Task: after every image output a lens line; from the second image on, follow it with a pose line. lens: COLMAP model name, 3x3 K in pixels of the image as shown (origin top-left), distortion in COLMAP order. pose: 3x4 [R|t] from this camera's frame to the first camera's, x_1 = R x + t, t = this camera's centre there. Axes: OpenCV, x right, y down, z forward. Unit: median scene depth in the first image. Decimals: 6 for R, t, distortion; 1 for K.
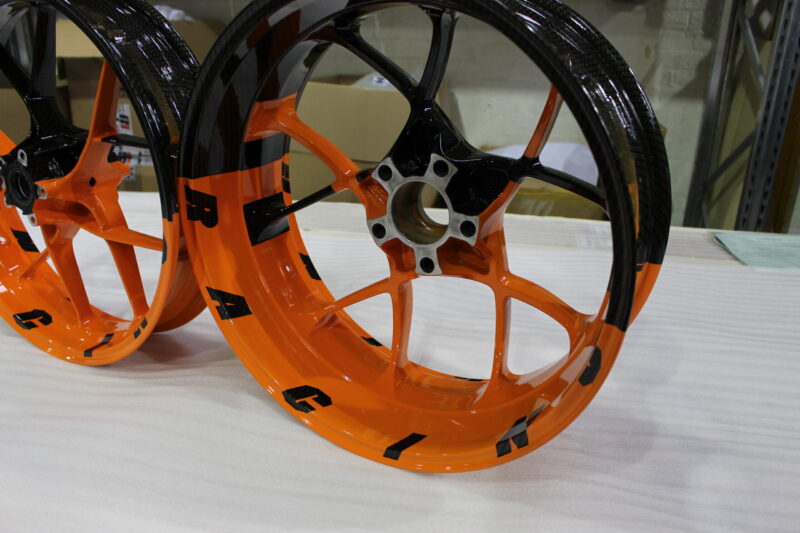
lens RADIAL K [[660.4, 0, 399.6], [0, 660.4, 268.5], [0, 0, 1]] dist [-0.118936, 0.050451]
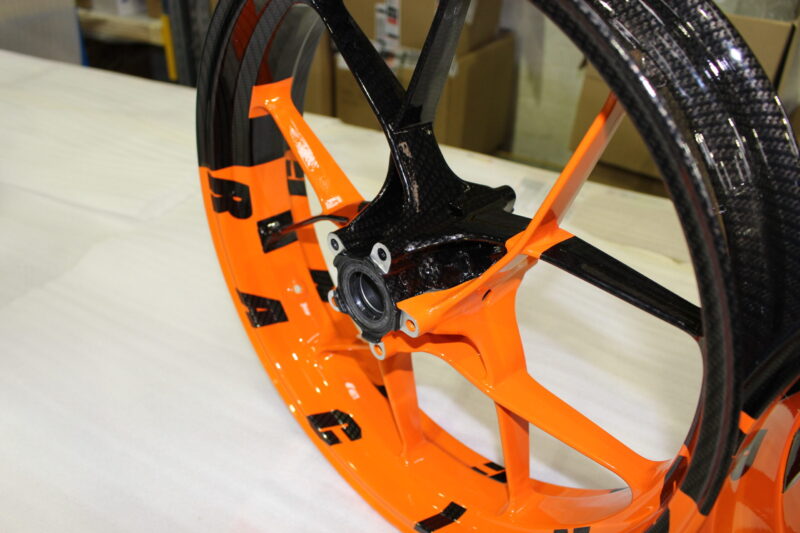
lens RADIAL K [[660.4, 0, 395.4], [0, 660.4, 265.1], [0, 0, 1]] dist [-0.118936, 0.050451]
pose [[0.943872, 0.181035, -0.276284, -0.433113], [-0.126341, 0.970695, 0.204426, -0.285519], [0.305196, -0.158046, 0.939083, 0.489174]]
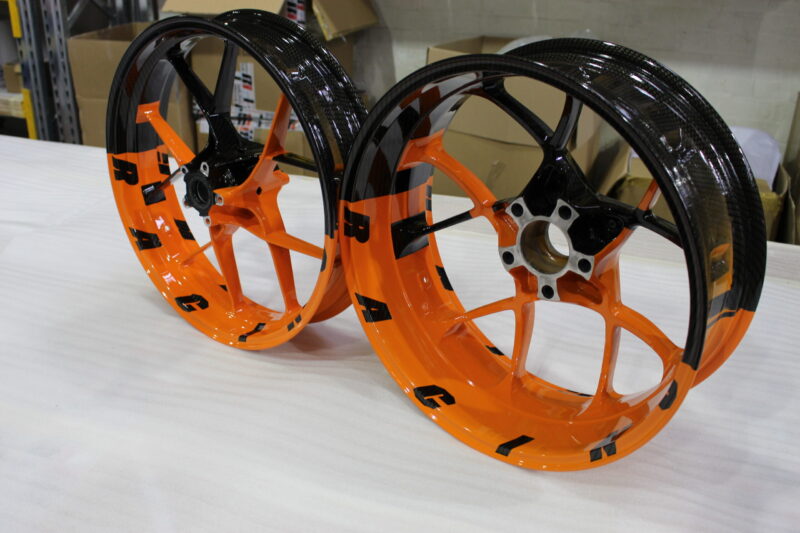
lens RADIAL K [[814.1, 0, 401.0], [0, 814.1, 271.1], [0, 0, 1]] dist [-0.085023, 0.000000]
pose [[0.983008, 0.079170, -0.165612, 0.020835], [-0.072626, 0.996334, 0.045214, -0.082053], [0.168585, -0.032418, 0.985154, -0.410624]]
